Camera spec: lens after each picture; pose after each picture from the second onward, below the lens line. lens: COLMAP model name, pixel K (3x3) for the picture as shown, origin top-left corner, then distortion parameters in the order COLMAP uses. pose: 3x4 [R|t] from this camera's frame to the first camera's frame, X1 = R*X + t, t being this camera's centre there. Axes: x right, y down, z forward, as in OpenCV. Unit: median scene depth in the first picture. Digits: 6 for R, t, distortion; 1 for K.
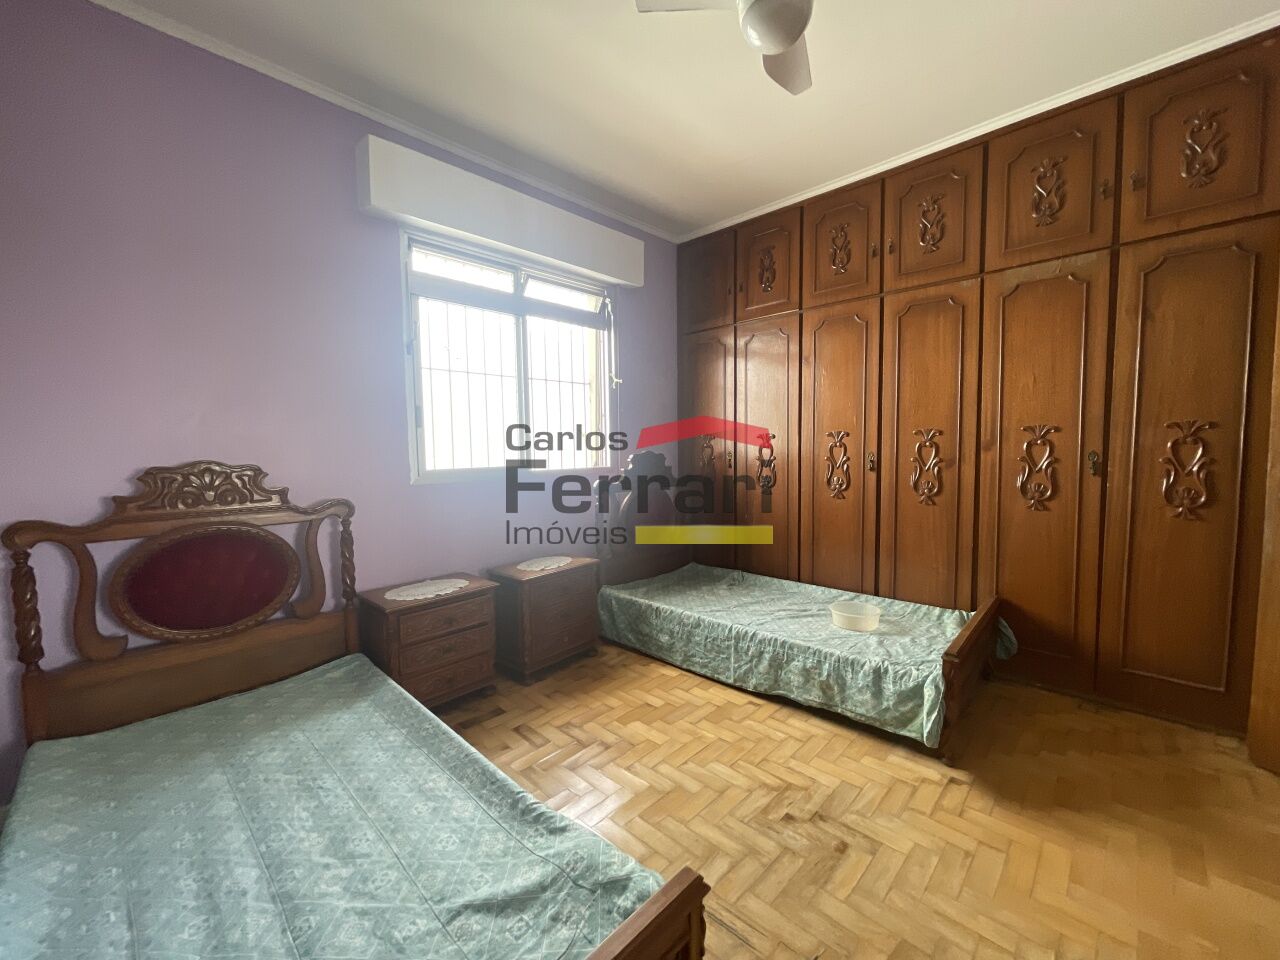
lens RADIAL K [[522.0, 0, 628.2], [0, 522.0, 484.5], [0, 0, 1]] dist [0.001729, 0.000384]
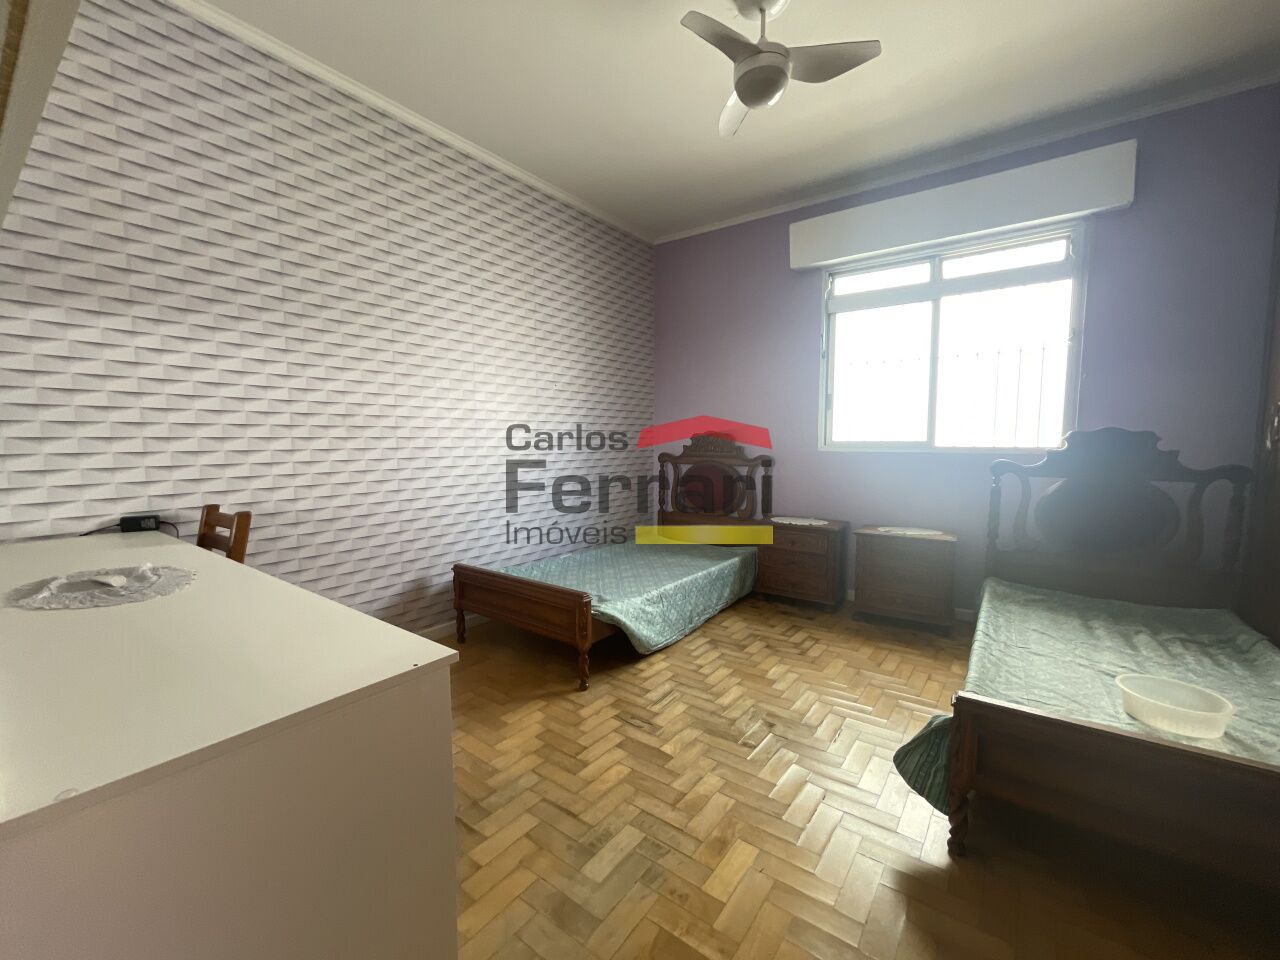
lens RADIAL K [[522.0, 0, 652.2], [0, 522.0, 484.6], [0, 0, 1]] dist [0.001729, 0.000384]
pose [[0.151902, 0.101819, -0.983137, 1.035532], [-0.074302, 0.993042, 0.091365, -0.003826], [0.985599, 0.059170, 0.158411, 0.375110]]
